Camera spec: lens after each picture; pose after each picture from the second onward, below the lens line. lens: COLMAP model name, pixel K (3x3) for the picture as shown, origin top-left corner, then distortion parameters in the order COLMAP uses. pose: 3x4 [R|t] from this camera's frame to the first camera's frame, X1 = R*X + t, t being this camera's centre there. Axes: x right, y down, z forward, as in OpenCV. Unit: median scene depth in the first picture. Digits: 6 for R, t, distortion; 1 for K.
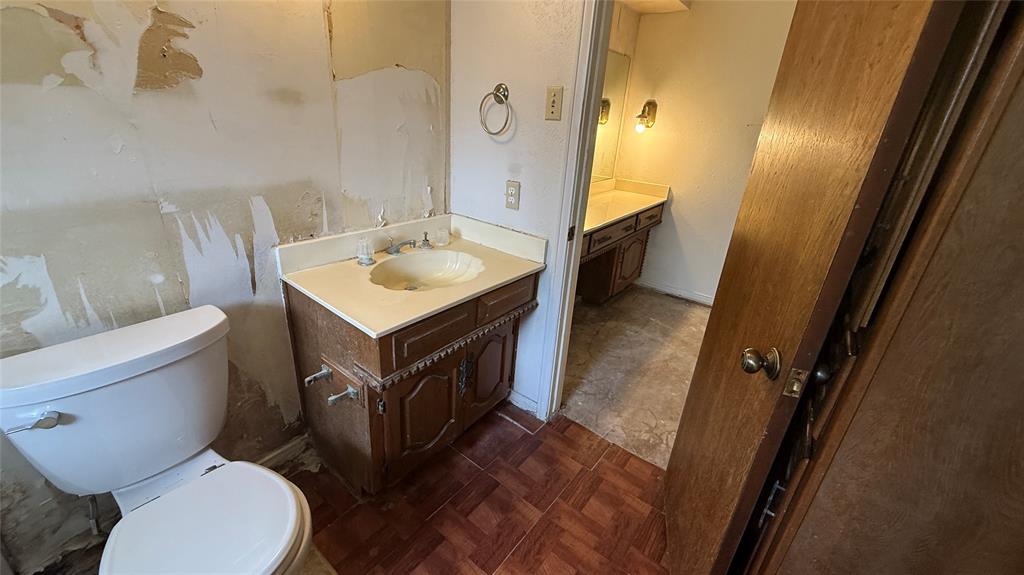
lens RADIAL K [[411.8, 0, 509.6], [0, 411.8, 286.9], [0, 0, 1]] dist [0.000664, -0.000211]
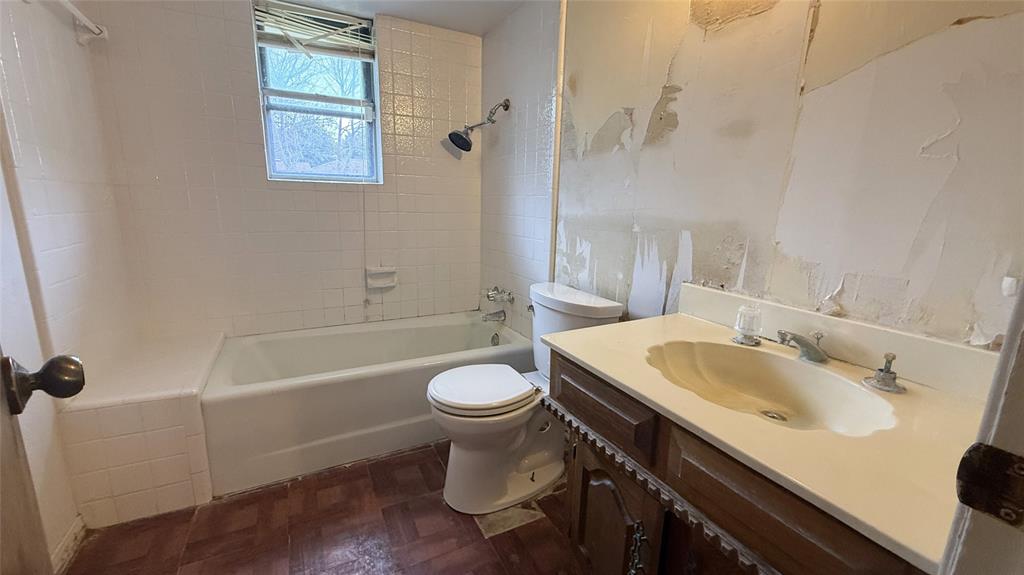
lens RADIAL K [[411.8, 0, 509.8], [0, 411.8, 287.4], [0, 0, 1]] dist [0.000664, -0.000211]
pose [[-0.409168, 0.117810, -0.904822, 0.524208], [-0.395418, 0.870787, 0.292190, -0.222394], [0.822330, 0.477337, -0.309714, 1.022668]]
